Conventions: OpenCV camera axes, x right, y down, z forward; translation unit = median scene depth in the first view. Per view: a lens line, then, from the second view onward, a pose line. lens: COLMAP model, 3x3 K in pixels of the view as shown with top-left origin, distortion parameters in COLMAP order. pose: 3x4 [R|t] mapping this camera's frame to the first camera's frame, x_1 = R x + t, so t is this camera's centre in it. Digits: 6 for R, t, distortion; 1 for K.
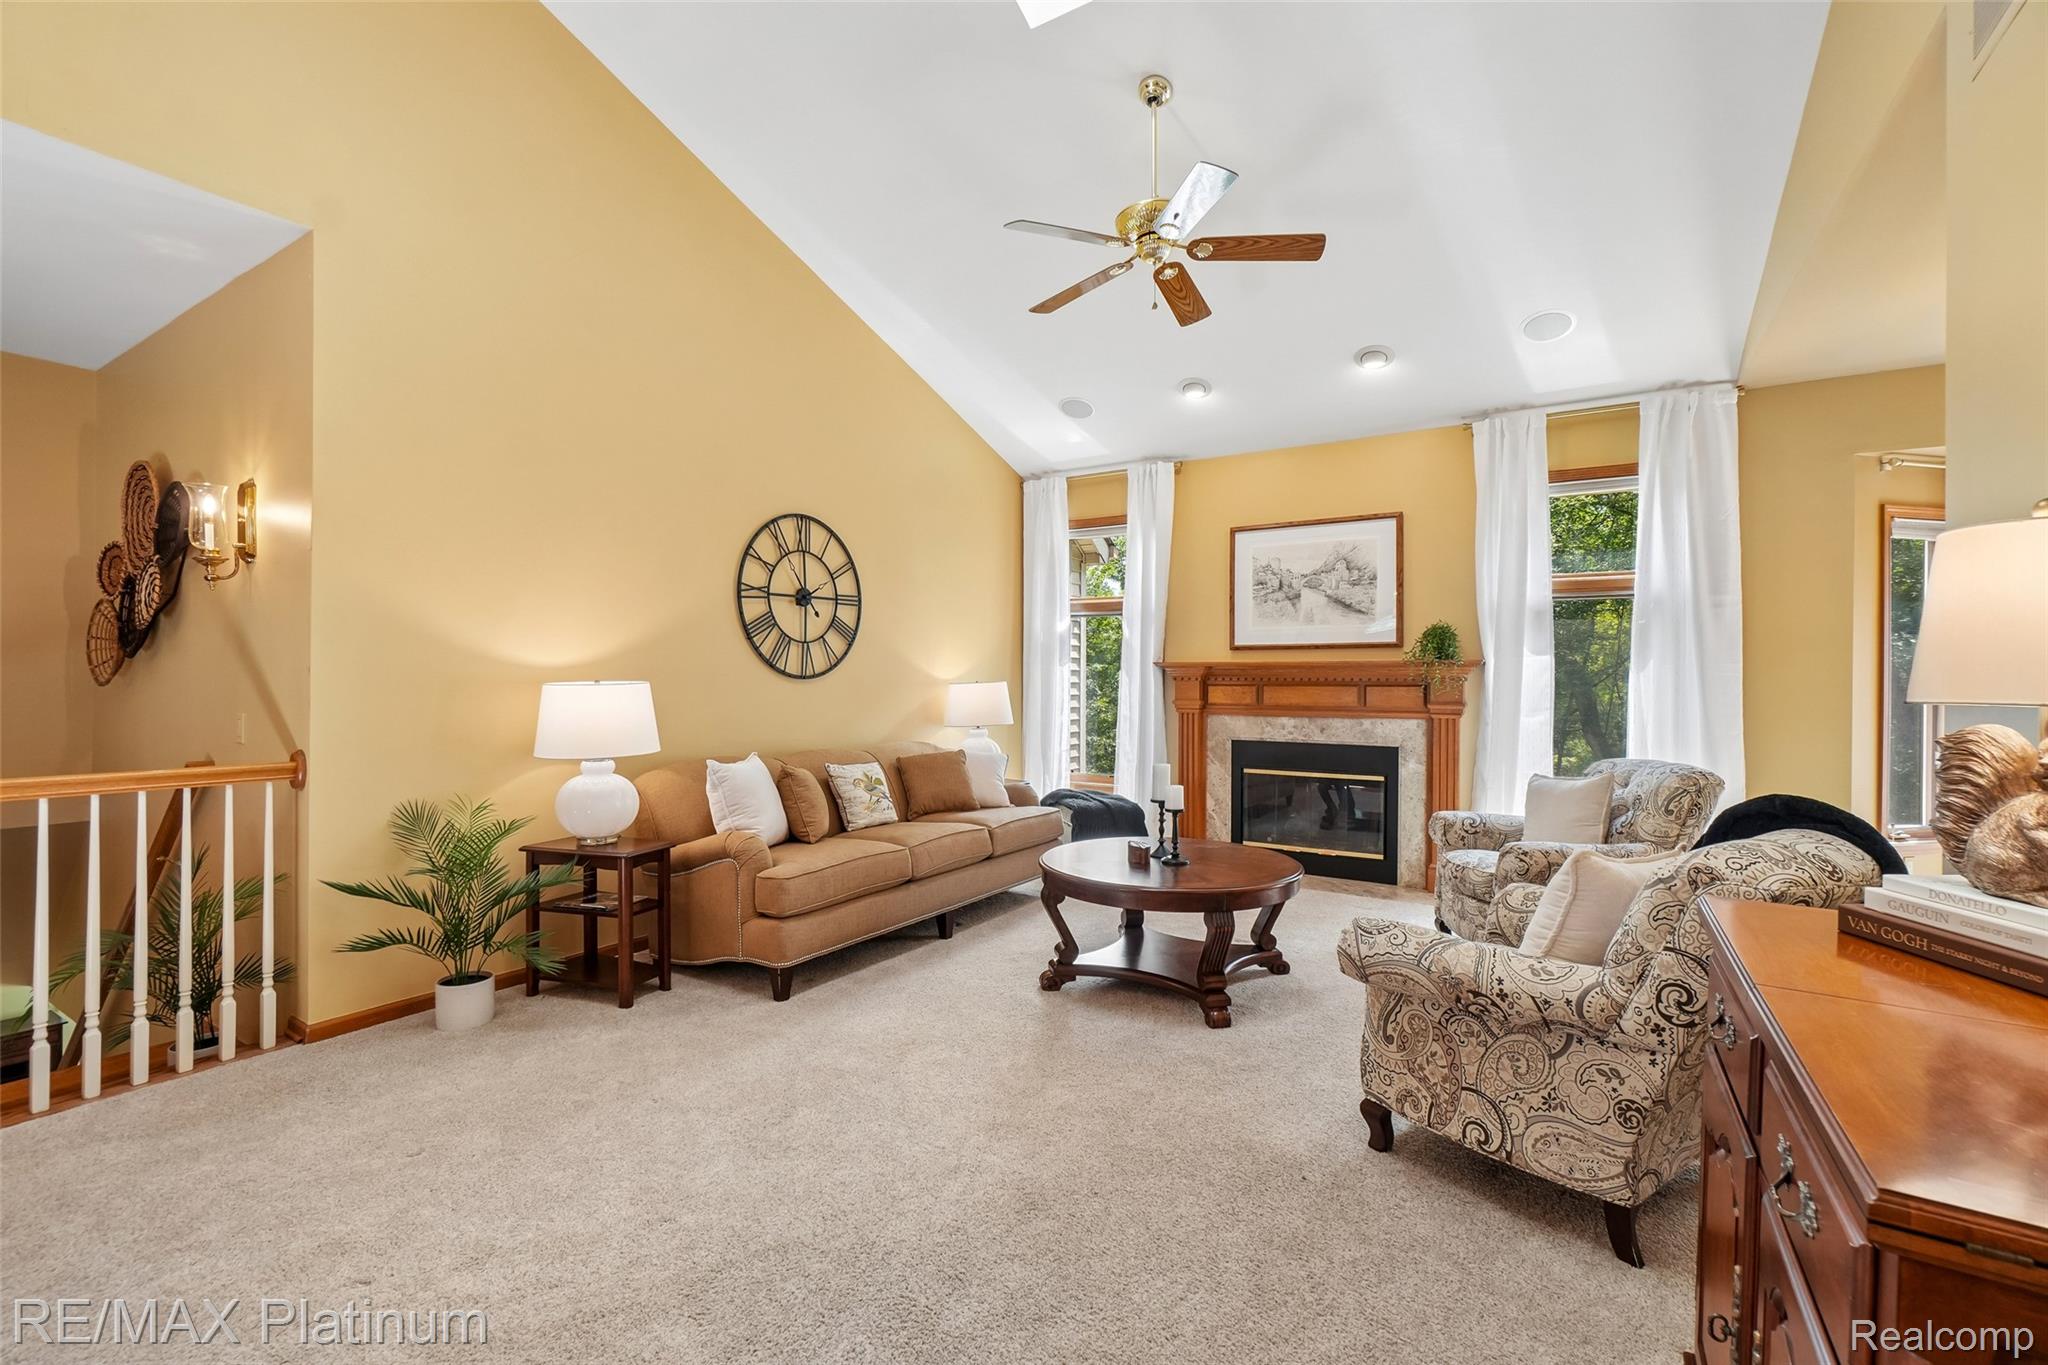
lens RADIAL K [[887.8, 0, 1019.4], [0, 887.8, 677.8], [0, 0, 1]] dist [-0.008214, 0.002998]
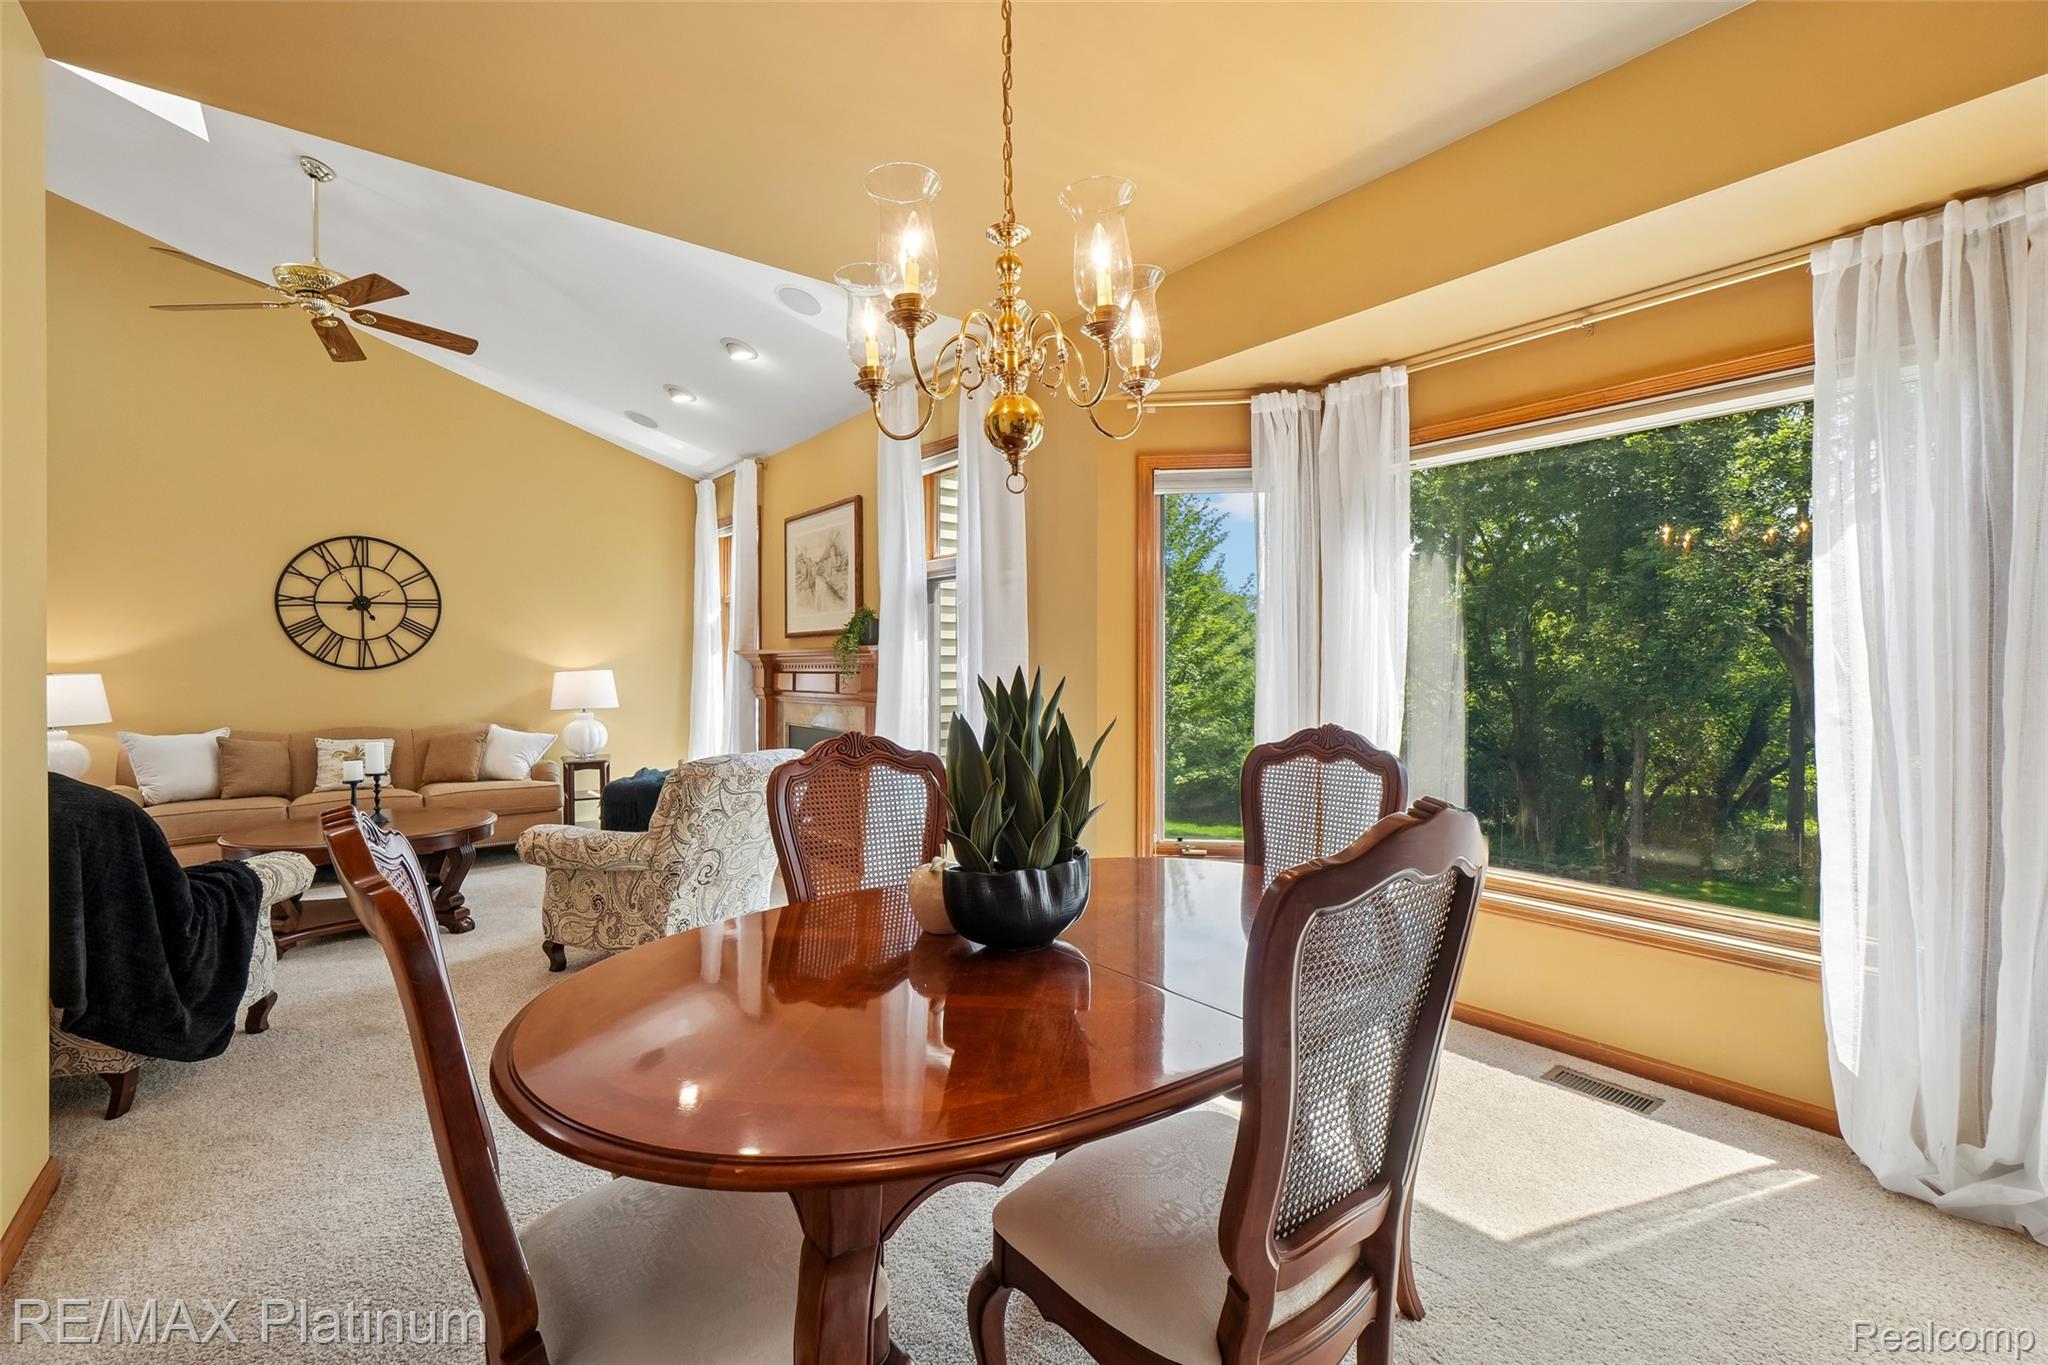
lens RADIAL K [[887.8, 0, 1010.3], [0, 887.8, 671.5], [0, 0, 1]] dist [-0.008214, 0.002998]
pose [[0.940501, -0.004391, -0.339764, 1.033919], [0.007799, 0.999932, 0.008668, 0.000335], [0.339703, -0.010802, 0.940471, 0.150008]]
